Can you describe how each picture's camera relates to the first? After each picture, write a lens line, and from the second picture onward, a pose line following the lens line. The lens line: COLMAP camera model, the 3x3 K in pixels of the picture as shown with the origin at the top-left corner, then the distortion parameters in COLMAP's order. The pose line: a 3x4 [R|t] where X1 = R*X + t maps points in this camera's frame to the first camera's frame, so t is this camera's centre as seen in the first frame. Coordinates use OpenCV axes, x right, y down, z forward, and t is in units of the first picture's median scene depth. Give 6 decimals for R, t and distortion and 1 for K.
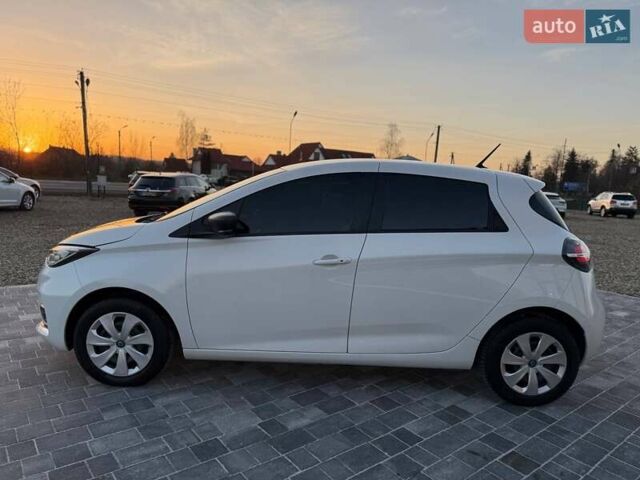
lens RADIAL K [[450.2, 0, 316.0], [0, 450.2, 242.0], [0, 0, 1]] dist [0.074194, -0.112950]
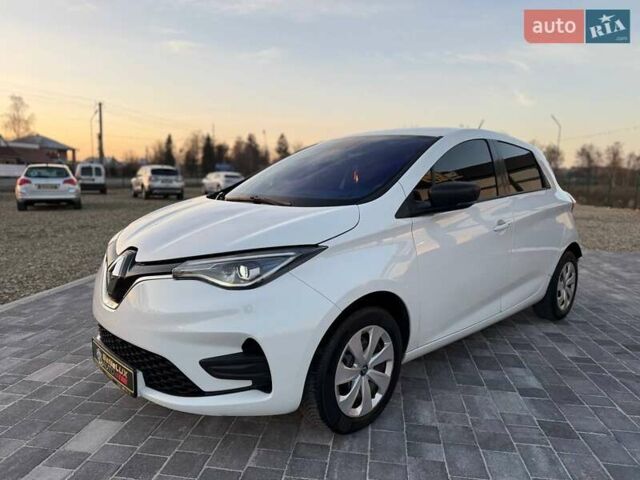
lens RADIAL K [[455.0, 0, 319.3], [0, 455.0, 242.9], [0, 0, 1]] dist [0.008835, -0.007930]
pose [[0.723469, -0.132227, 0.677575, -0.763424], [0.107122, 0.991100, 0.079033, -0.035849], [-0.681995, 0.015405, 0.731194, 0.413263]]
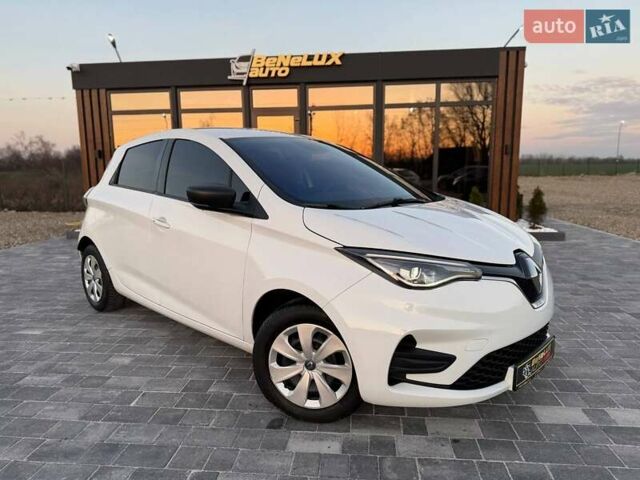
lens RADIAL K [[455.0, 0, 319.3], [0, 455.0, 242.9], [0, 0, 1]] dist [0.008835, -0.007930]
pose [[-0.716020, -0.151846, 0.681365, -0.766852], [0.072762, 0.954506, 0.289179, -0.219025], [-0.694278, 0.256636, -0.672396, 1.624363]]
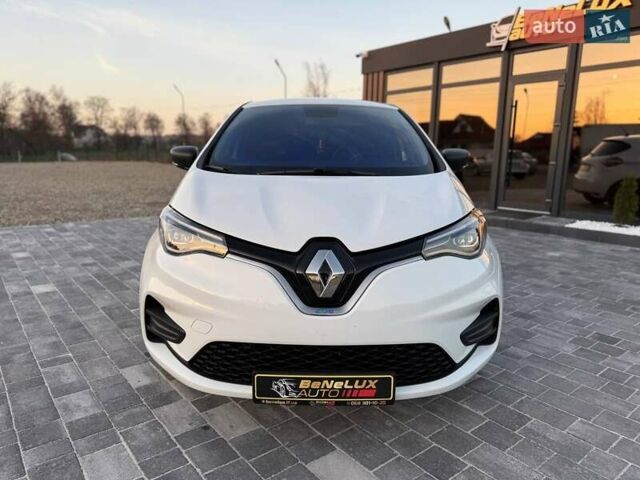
lens RADIAL K [[455.3, 0, 316.3], [0, 455.3, 240.6], [0, 0, 1]] dist [0.006802, -0.005818]
pose [[-0.002450, -0.242703, 0.970098, -0.997736], [0.126395, 0.962245, 0.241058, -0.121601], [-0.991977, 0.123206, 0.028319, 1.011264]]
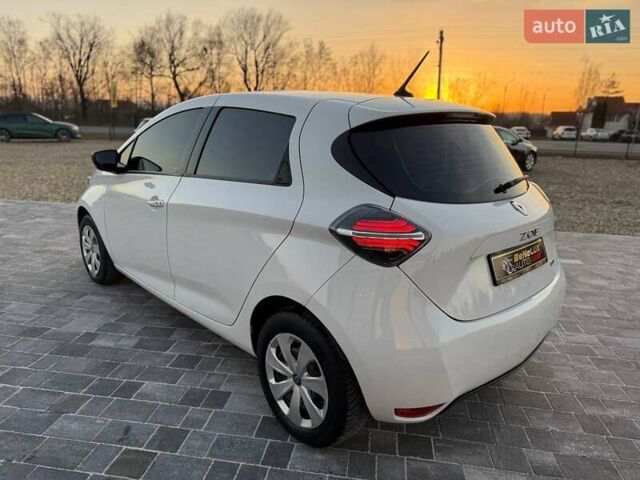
lens RADIAL K [[452.8, 0, 317.0], [0, 452.8, 239.4], [0, 0, 1]] dist [0.001577, -0.003342]
pose [[0.685977, 0.153513, -0.711245, 0.772615], [-0.090953, 0.987915, 0.125506, -0.026345], [0.721916, -0.021404, 0.691649, 0.449330]]
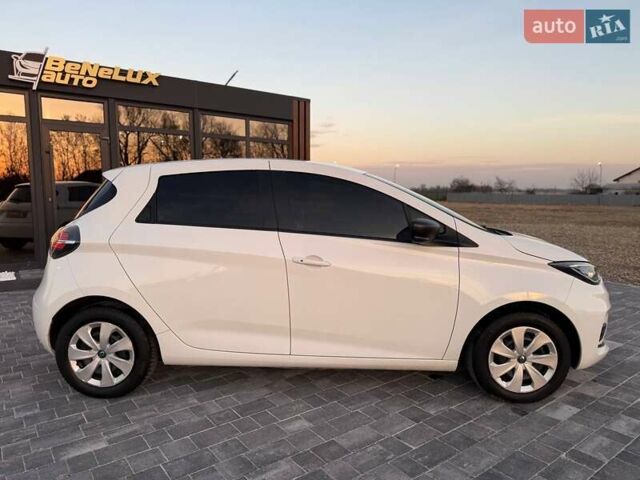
lens RADIAL K [[453.6, 0, 320.7], [0, 453.6, 238.7], [0, 0, 1]] dist [0.006859, -0.004504]
pose [[-0.998420, -0.053714, 0.016492, 0.000176], [-0.048182, 0.969442, 0.240542, -0.258100], [-0.028909, 0.239368, -0.970499, 1.993828]]
